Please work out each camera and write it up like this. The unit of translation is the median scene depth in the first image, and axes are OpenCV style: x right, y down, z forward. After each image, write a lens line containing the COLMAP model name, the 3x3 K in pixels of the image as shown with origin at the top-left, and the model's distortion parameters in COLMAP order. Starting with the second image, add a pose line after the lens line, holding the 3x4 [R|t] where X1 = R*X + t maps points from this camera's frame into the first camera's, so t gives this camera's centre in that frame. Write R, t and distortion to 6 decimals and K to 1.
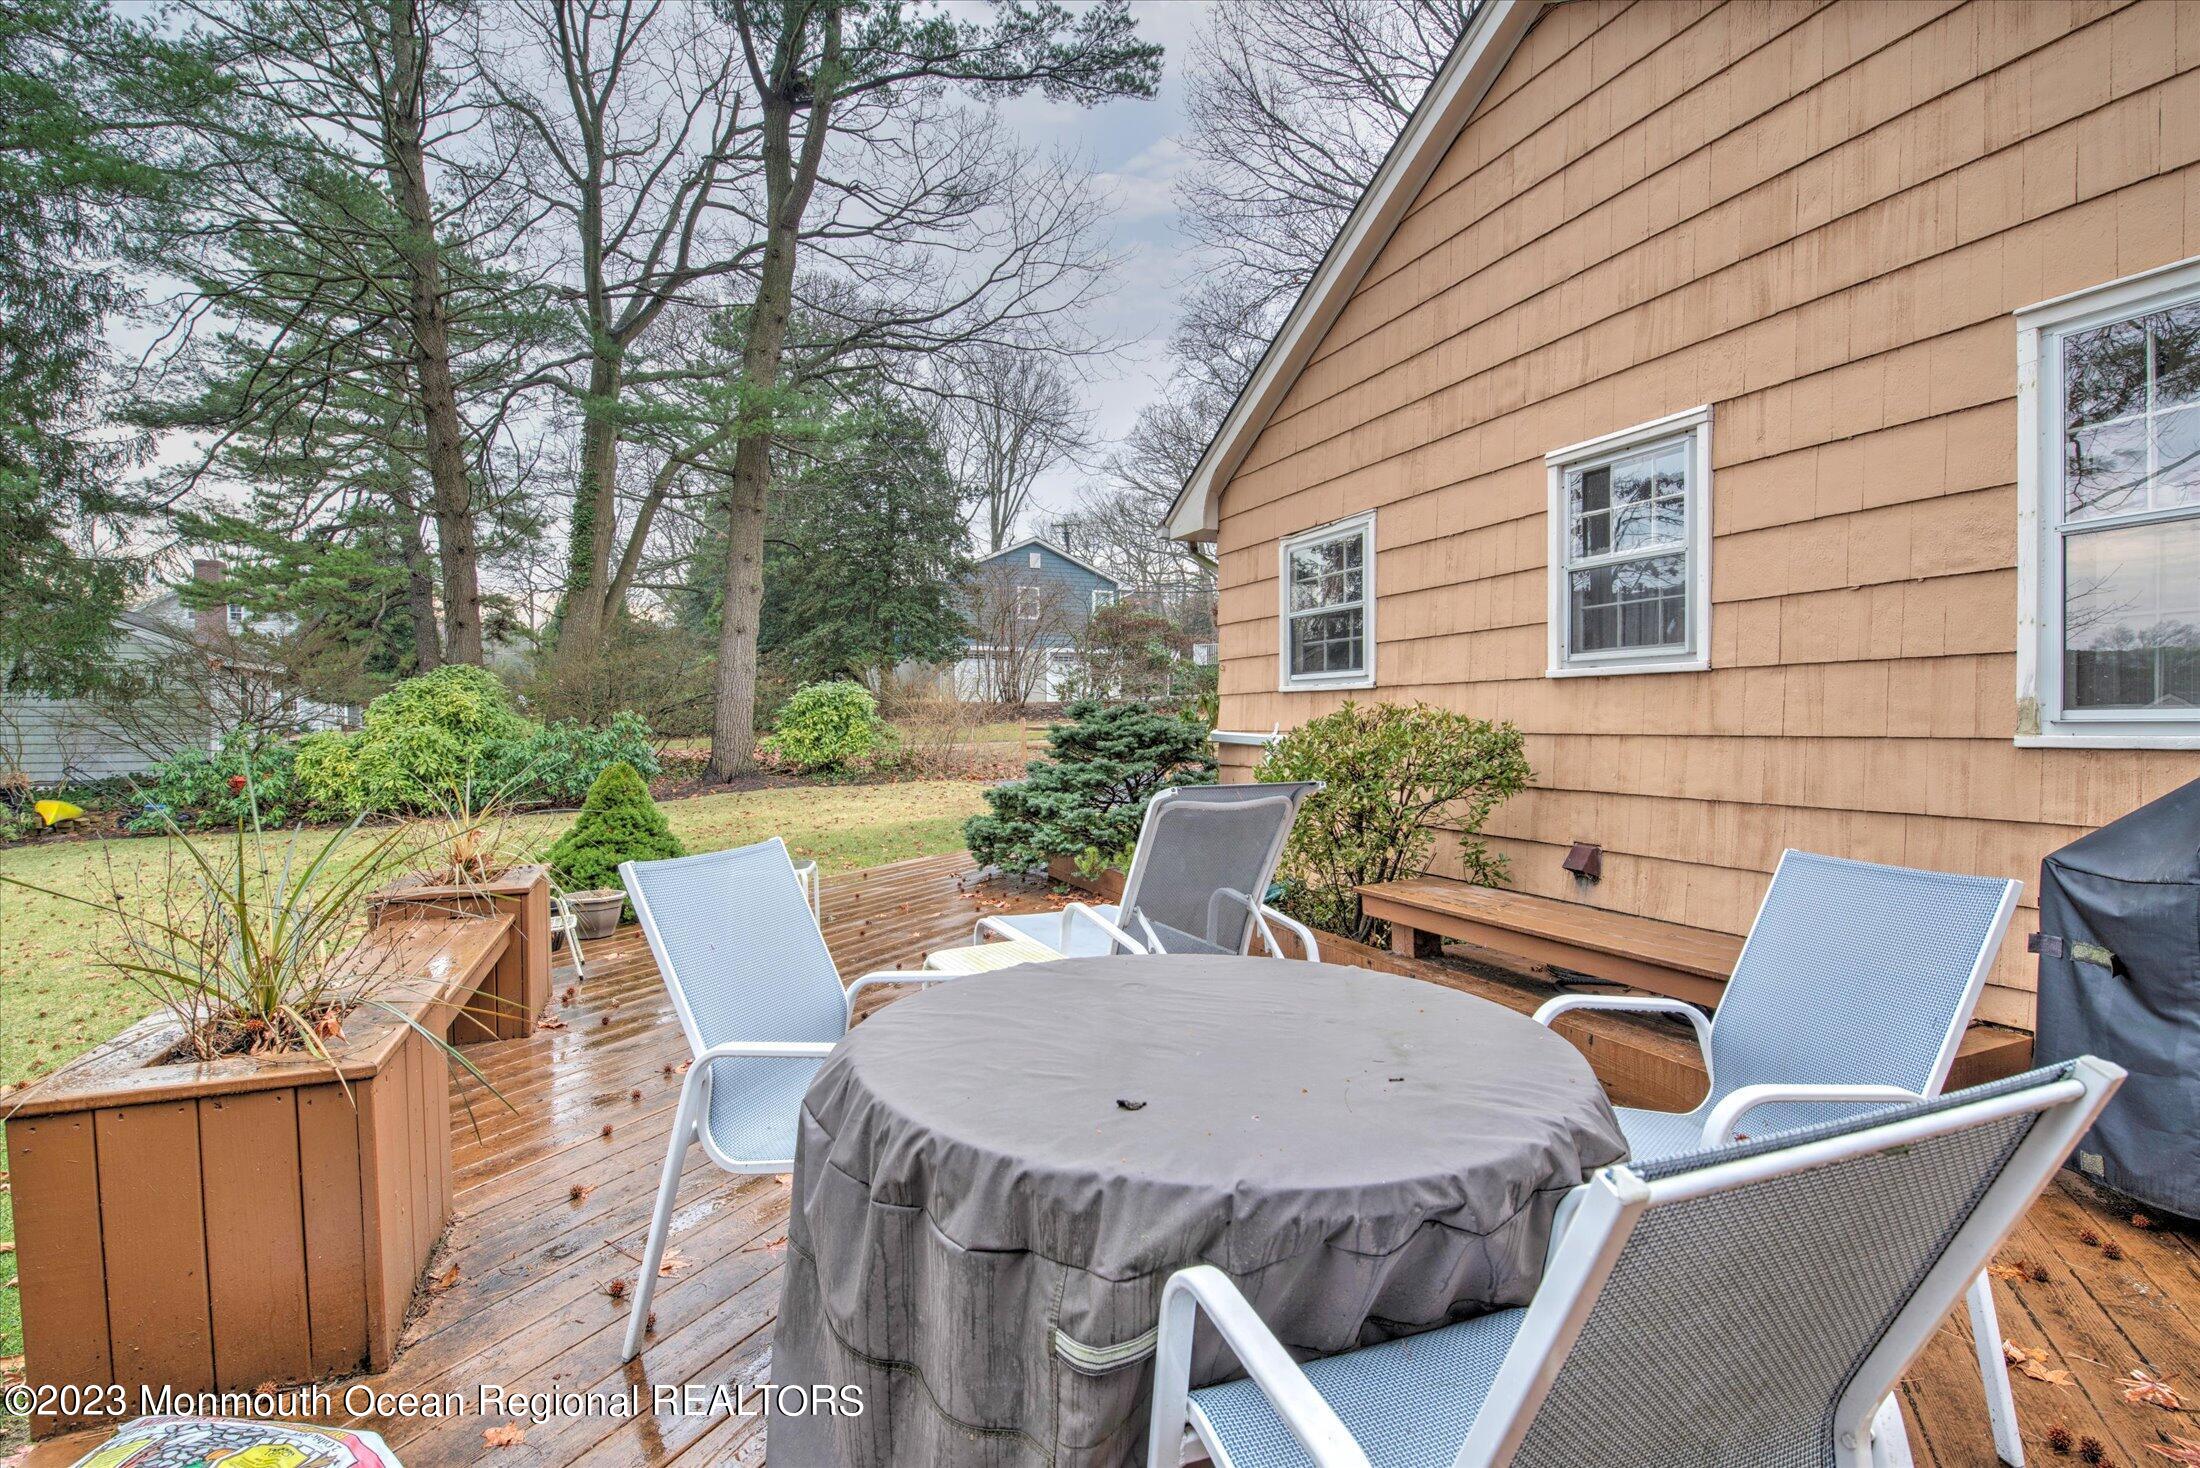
lens RADIAL K [[991.7, 0, 1100.0], [0, 991.7, 734.0], [0, 0, 1]] dist [-0.000160, -0.011372]
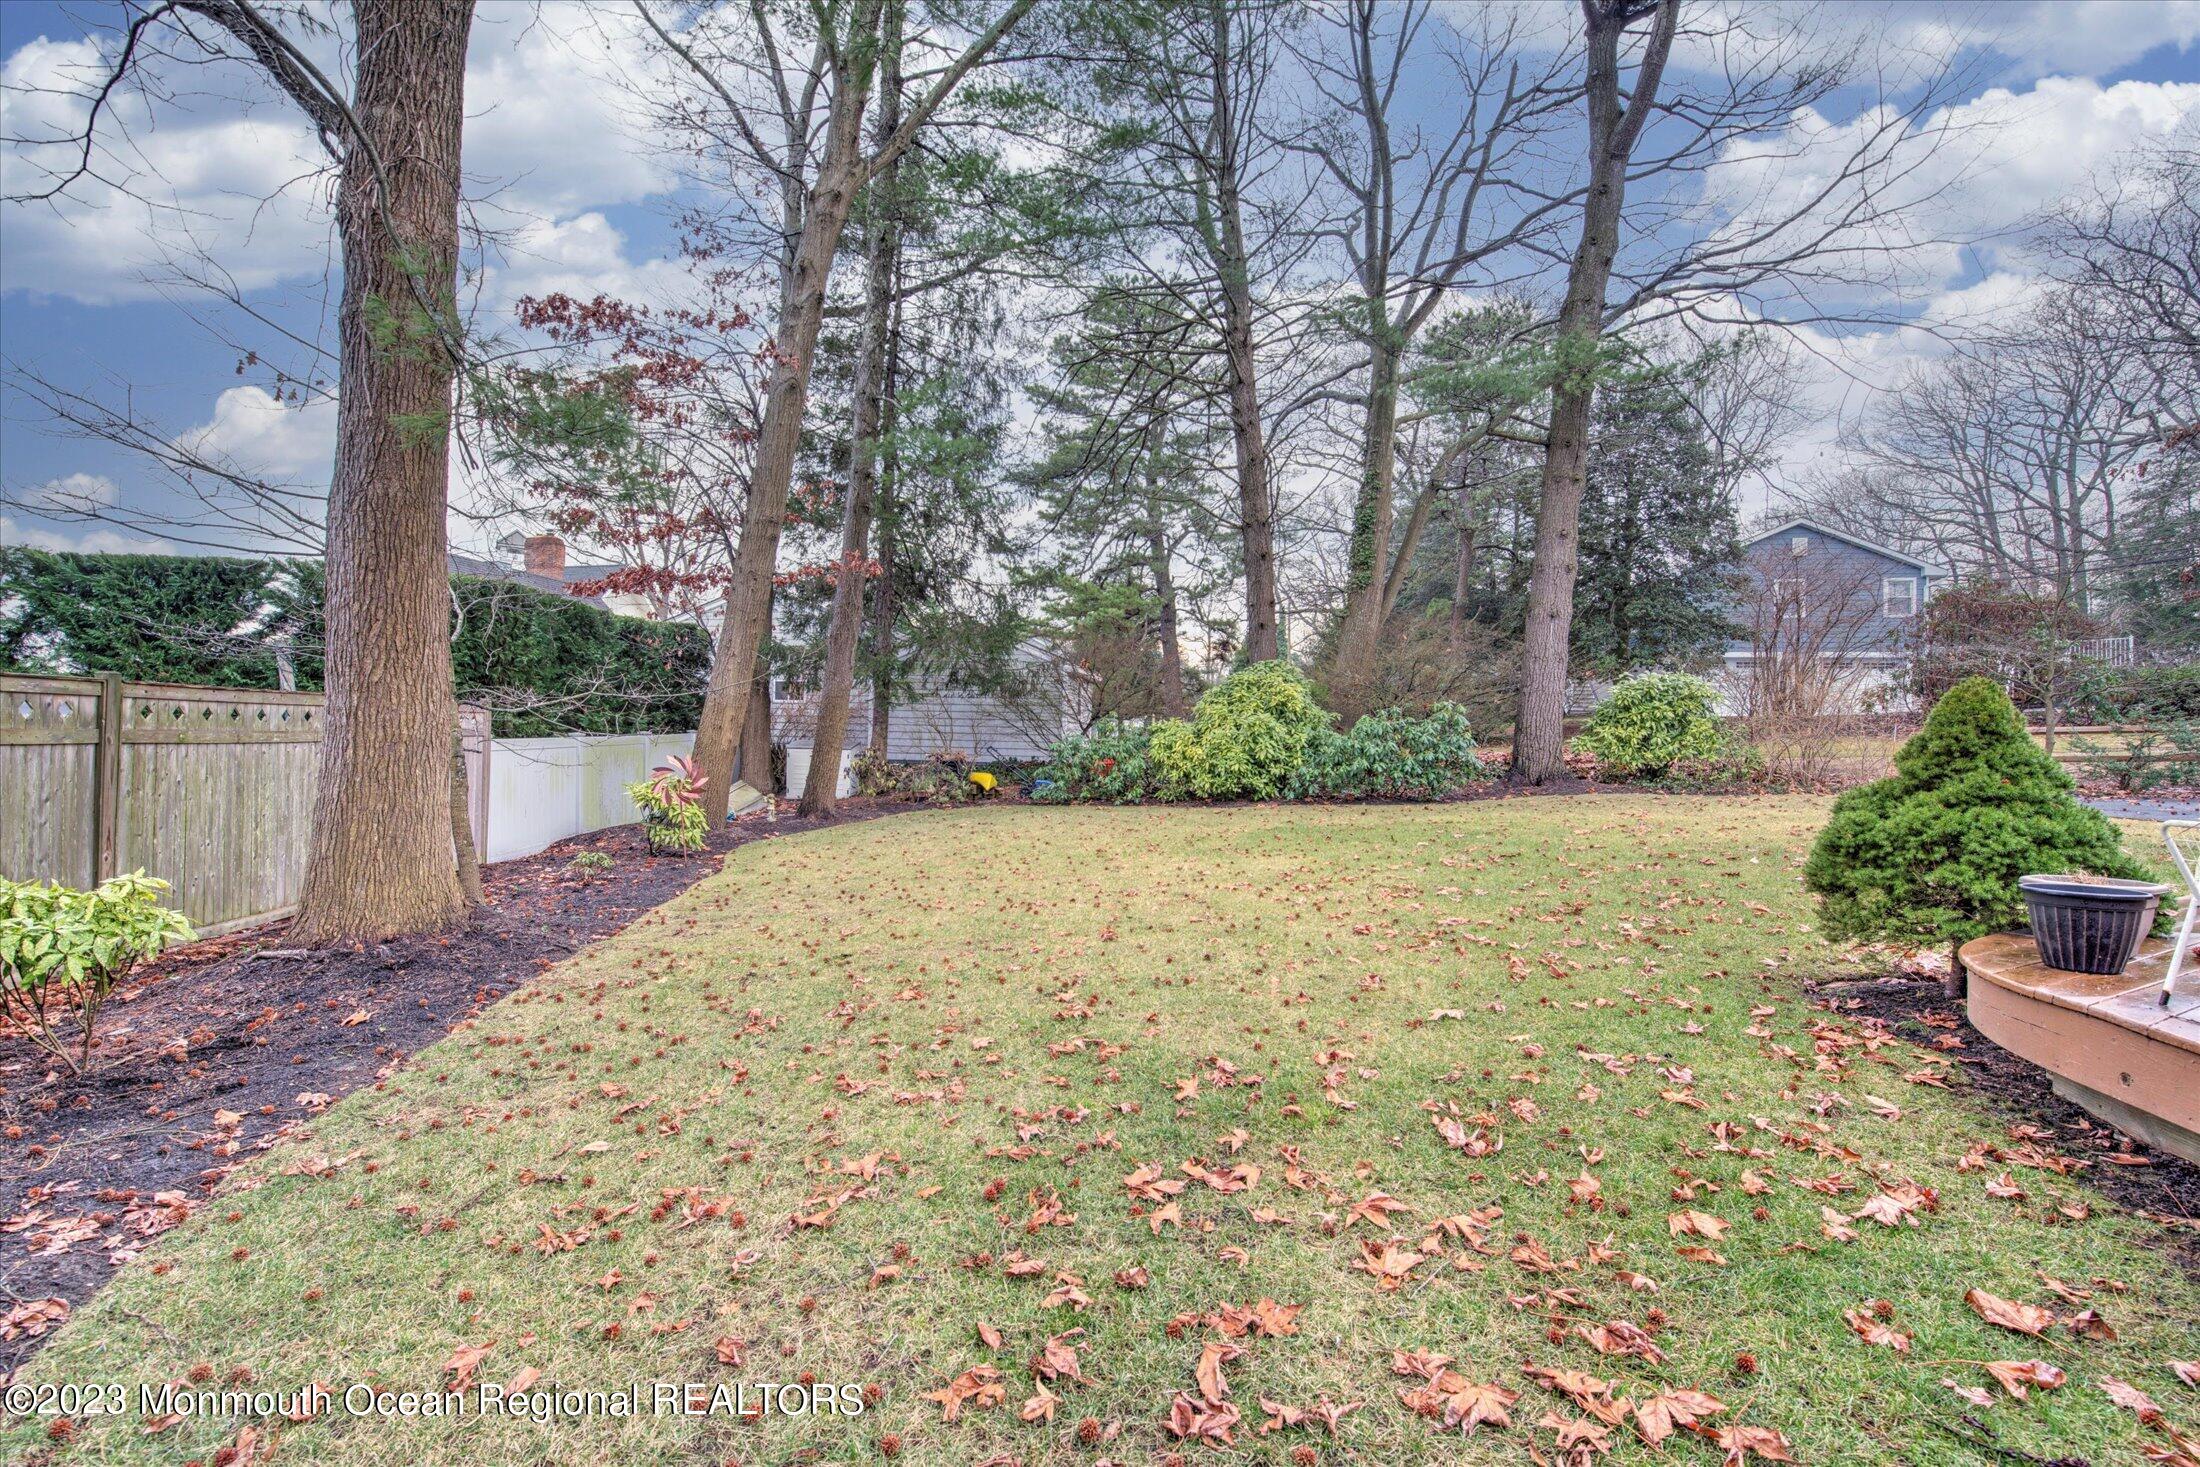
lens RADIAL K [[944.7, 0, 1094.1], [0, 944.7, 737.2], [0, 0, 1]] dist [-0.001565, -0.010249]
pose [[0.822247, 0.013930, -0.568960, -0.214220], [-0.030328, 0.999352, -0.019363, 0.033755], [0.568322, 0.033177, 0.822137, 0.066952]]
